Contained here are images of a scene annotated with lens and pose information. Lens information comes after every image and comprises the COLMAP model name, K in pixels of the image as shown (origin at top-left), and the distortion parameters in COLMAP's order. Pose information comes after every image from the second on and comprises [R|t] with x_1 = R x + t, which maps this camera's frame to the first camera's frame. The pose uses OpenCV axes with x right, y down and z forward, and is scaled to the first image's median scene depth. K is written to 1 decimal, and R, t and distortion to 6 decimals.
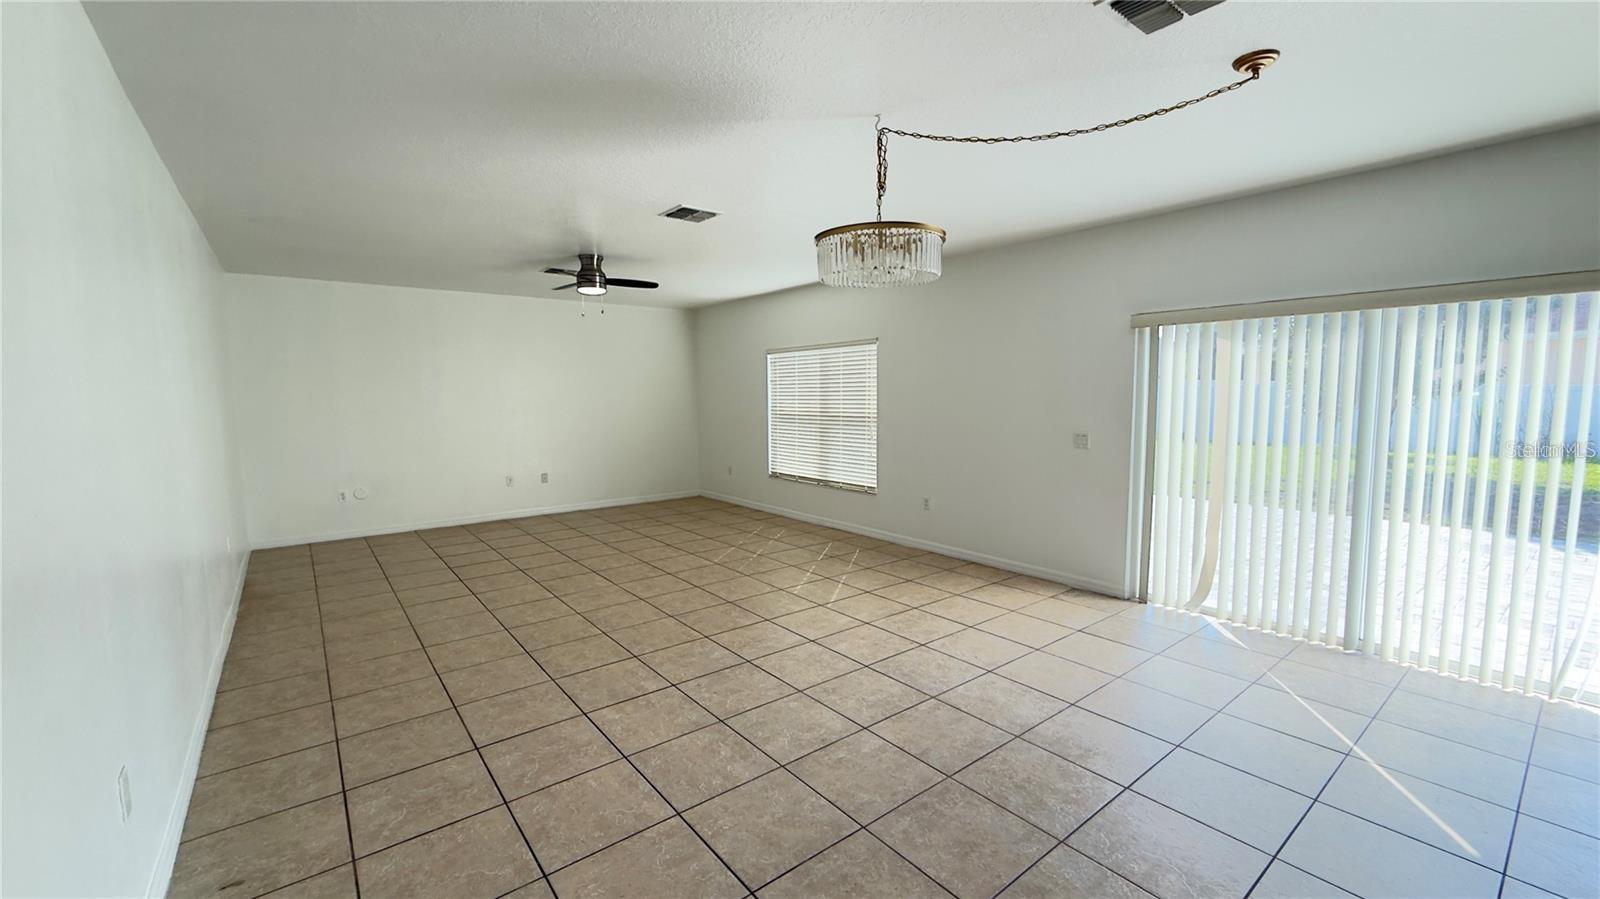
lens RADIAL K [[643.2, 0, 798.6], [0, 643.2, 447.0], [0, 0, 1]] dist [0.000614, 0.000132]
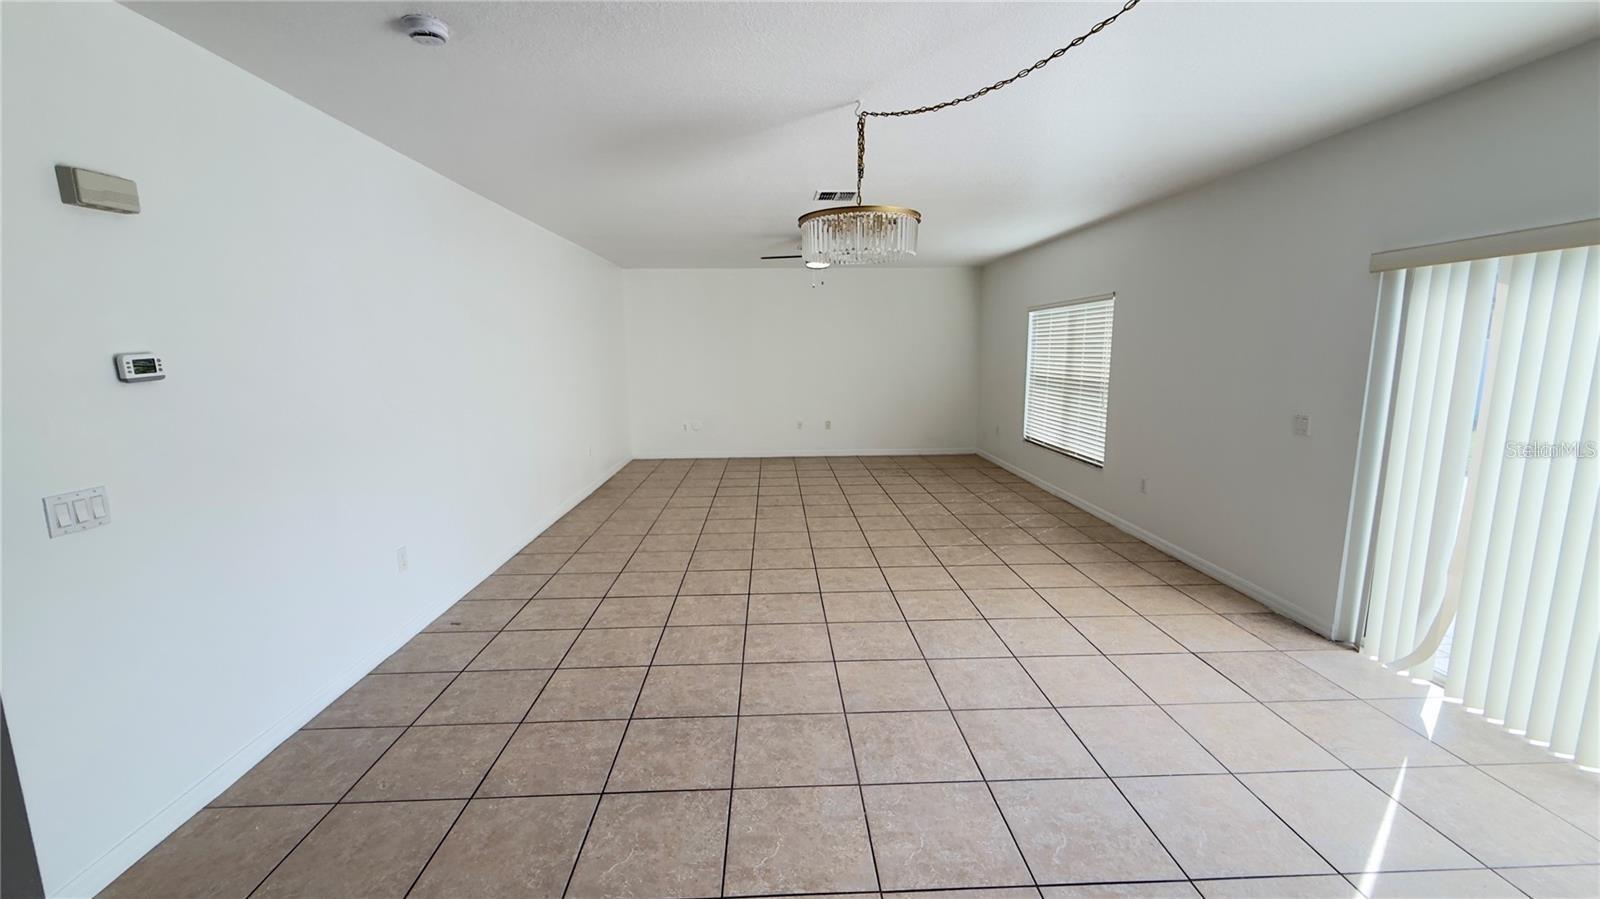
lens RADIAL K [[643.2, 0, 797.0], [0, 643.2, 450.4], [0, 0, 1]] dist [0.000614, 0.000132]
pose [[0.806952, 0.095455, -0.582853, 0.448926], [-0.049351, 0.994300, 0.094513, -0.025329], [0.588552, -0.047503, 0.807063, 0.039724]]
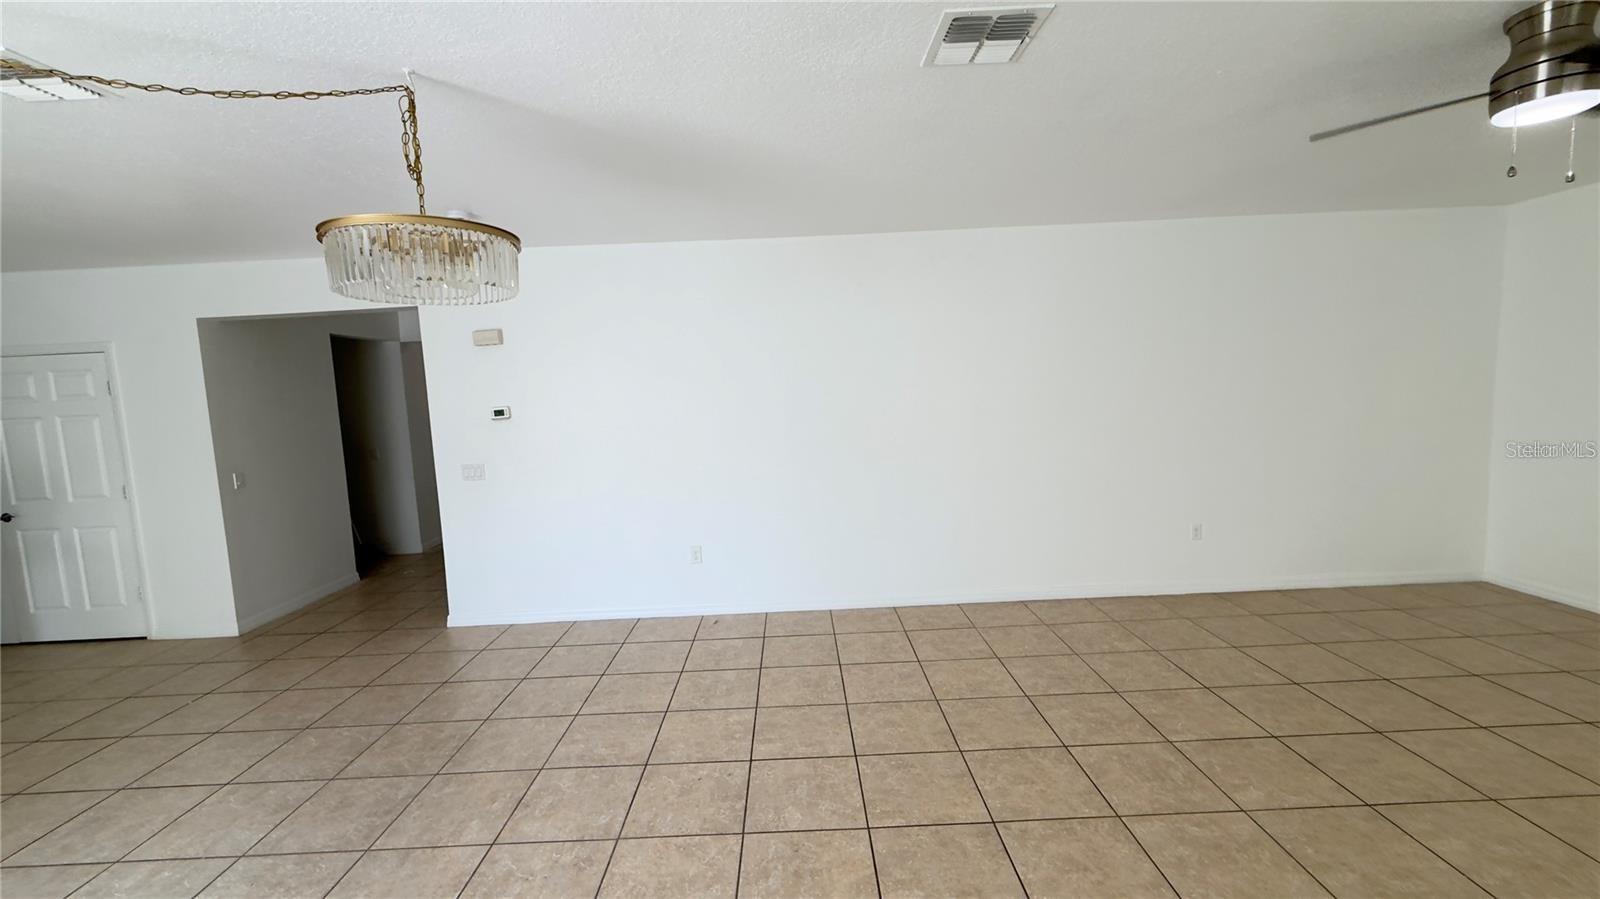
lens RADIAL K [[643.2, 0, 795.8], [0, 643.2, 448.2], [0, 0, 1]] dist [0.000614, 0.000132]
pose [[-0.619978, 0.114012, -0.776291, 0.295990], [-0.017783, 0.987090, 0.159173, -0.136775], [0.784417, 0.112488, -0.609947, 1.161864]]
